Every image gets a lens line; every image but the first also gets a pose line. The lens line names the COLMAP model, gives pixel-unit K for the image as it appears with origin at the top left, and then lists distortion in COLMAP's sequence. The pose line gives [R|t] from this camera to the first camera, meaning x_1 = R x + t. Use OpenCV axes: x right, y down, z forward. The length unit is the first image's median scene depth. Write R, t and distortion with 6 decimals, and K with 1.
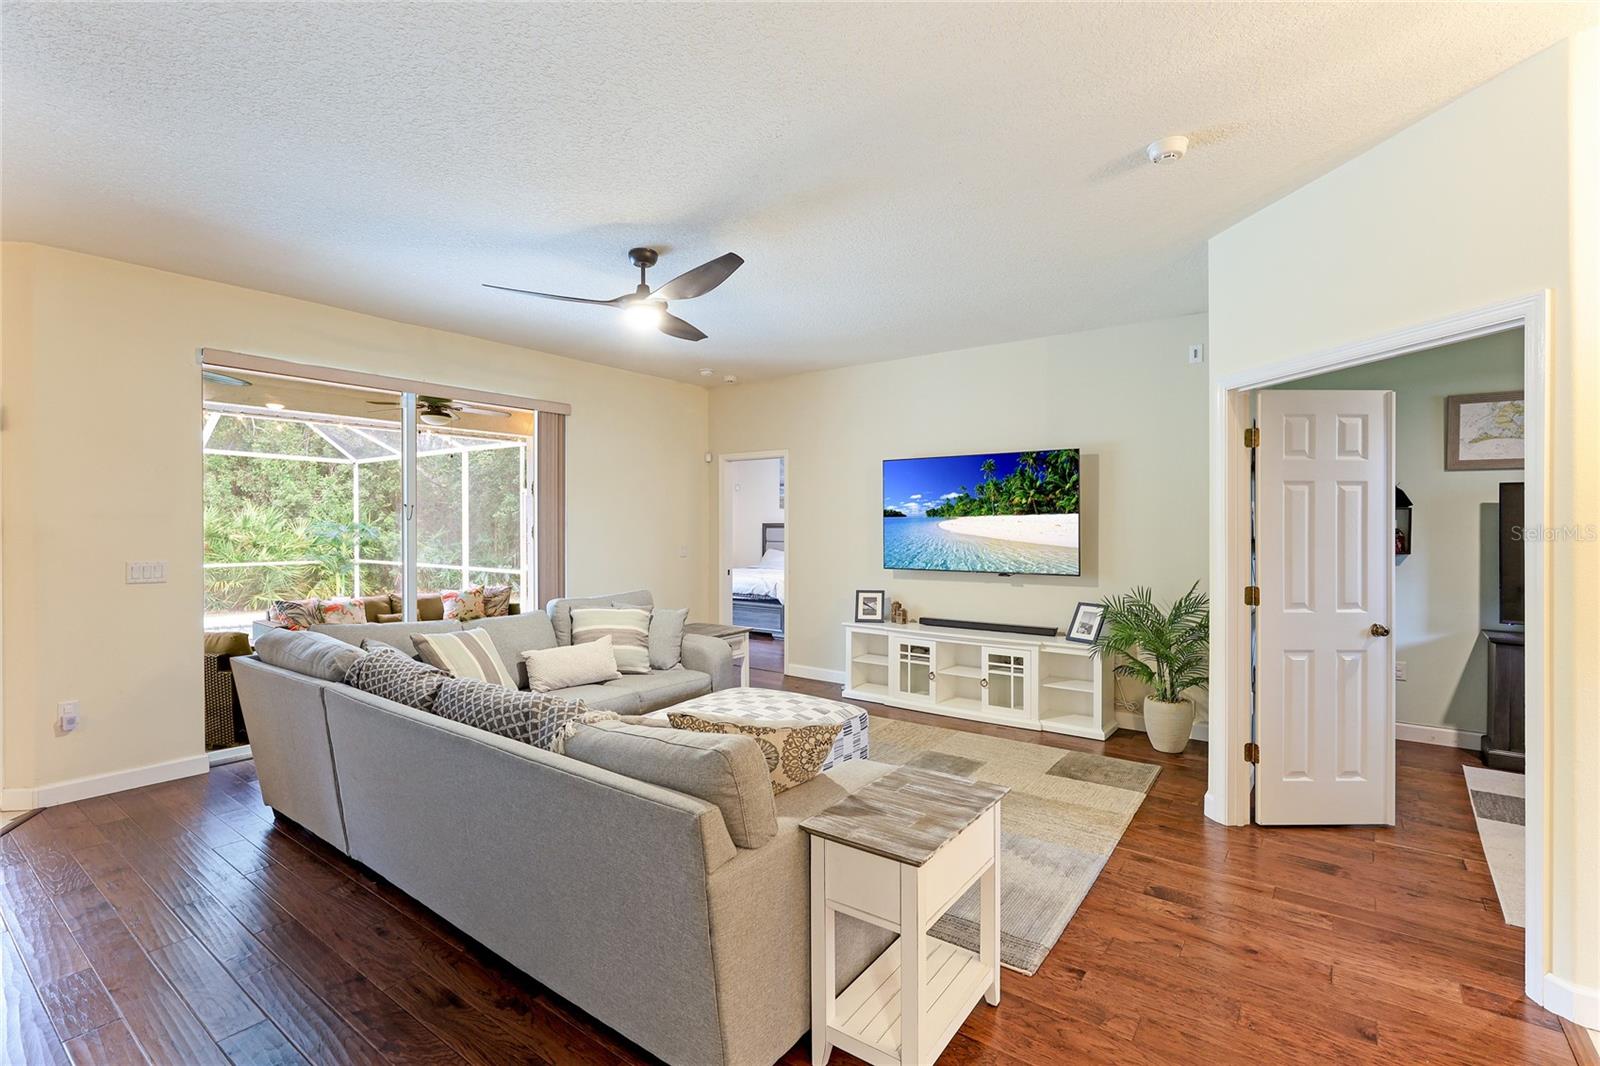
lens RADIAL K [[721.8, 0, 782.5], [0, 721.8, 531.1], [0, 0, 1]] dist [0.002978, -0.002743]
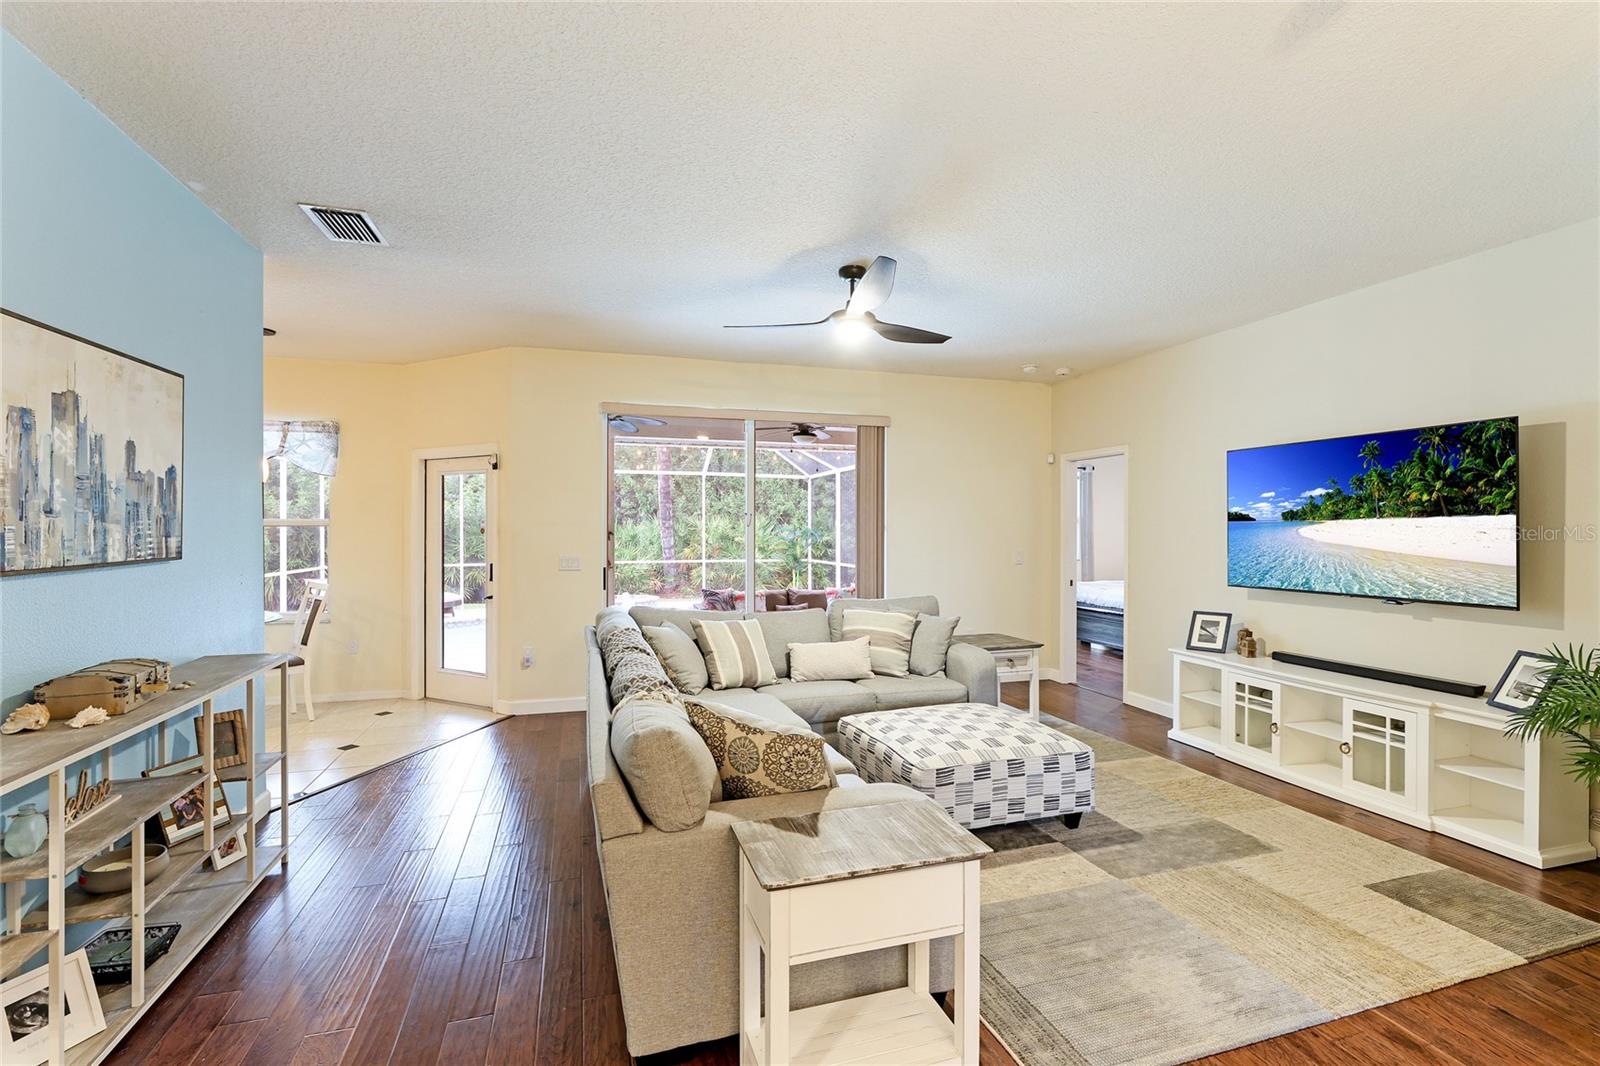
lens RADIAL K [[721.8, 0, 798.2], [0, 721.8, 532.6], [0, 0, 1]] dist [0.002978, -0.002743]
pose [[0.809002, 0.003806, -0.587794, 0.262732], [-0.006866, 0.999972, -0.002976, -0.001552], [0.587766, 0.006443, 0.809005, 0.084190]]
